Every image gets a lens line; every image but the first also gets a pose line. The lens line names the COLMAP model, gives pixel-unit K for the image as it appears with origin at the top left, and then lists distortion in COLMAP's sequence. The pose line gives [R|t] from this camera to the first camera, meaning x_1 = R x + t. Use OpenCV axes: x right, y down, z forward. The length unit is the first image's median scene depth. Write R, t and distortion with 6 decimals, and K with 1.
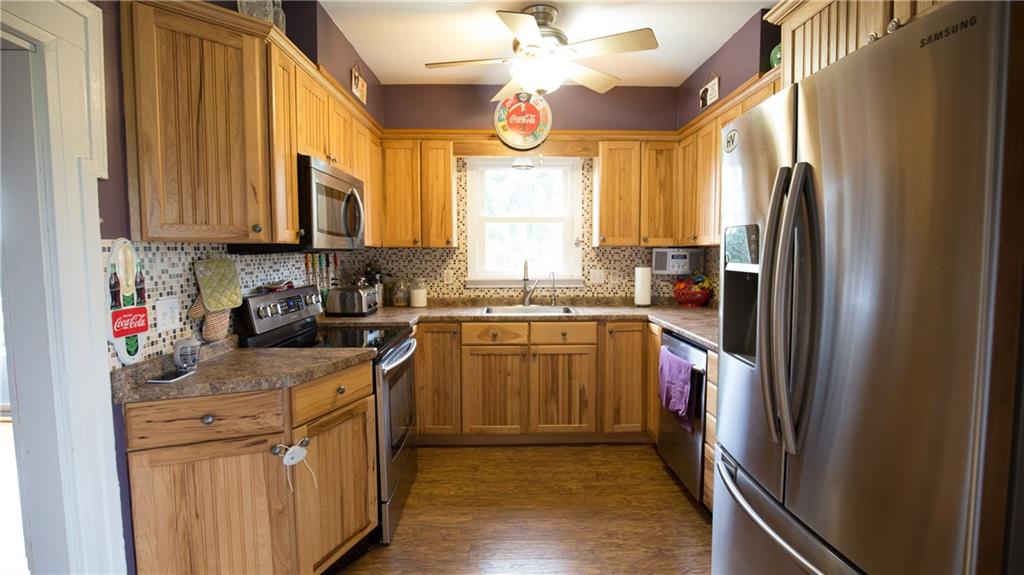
lens RADIAL K [[474.9, 0, 513.3], [0, 474.9, 287.9], [0, 0, 1]] dist [-0.028763, -0.000066]
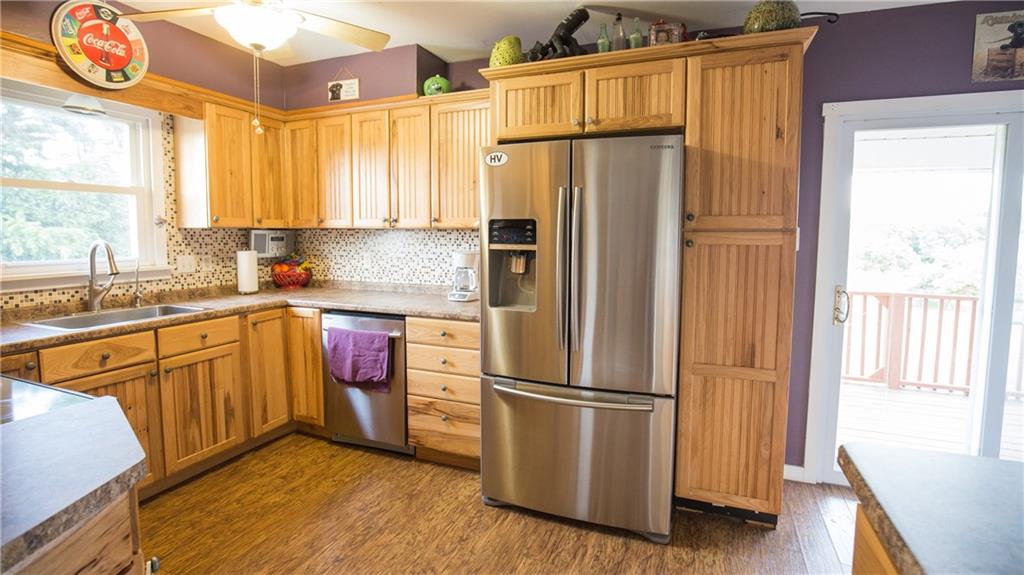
lens RADIAL K [[474.9, 0, 518.6], [0, 474.9, 271.5], [0, 0, 1]] dist [-0.028763, -0.000066]
pose [[0.381347, -0.070261, 0.921758, -0.405797], [0.066037, 0.996631, 0.048647, -0.015133], [-0.922070, 0.042319, 0.384702, 0.190400]]
